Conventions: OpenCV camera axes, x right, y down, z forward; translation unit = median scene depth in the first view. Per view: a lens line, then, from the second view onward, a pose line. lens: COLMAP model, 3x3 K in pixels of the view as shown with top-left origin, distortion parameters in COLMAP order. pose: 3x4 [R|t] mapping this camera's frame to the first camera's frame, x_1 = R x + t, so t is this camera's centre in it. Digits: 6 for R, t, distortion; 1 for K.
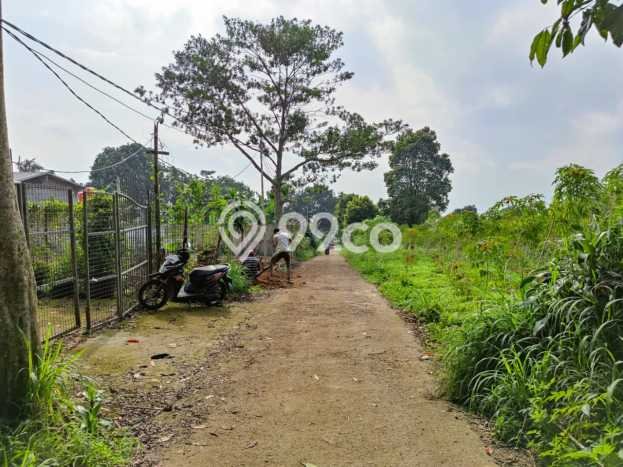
lens RADIAL K [[447.2, 0, 311.2], [0, 447.2, 233.2], [0, 0, 1]] dist [0.077109, -0.007458]
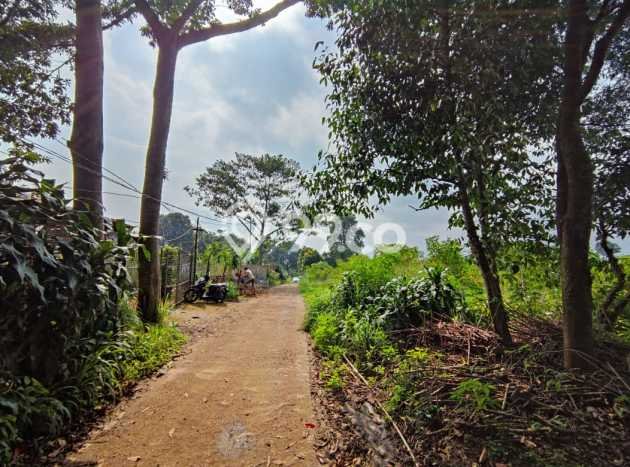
lens RADIAL K [[304.3, 0, 315.5], [0, 304.3, 233.9], [0, 0, 1]] dist [0.003038, 0.000090]
pose [[0.996454, 0.039018, 0.074544, 0.047937], [-0.029523, 0.991783, -0.124478, 0.002916], [-0.078788, 0.121836, 0.989418, -0.204765]]
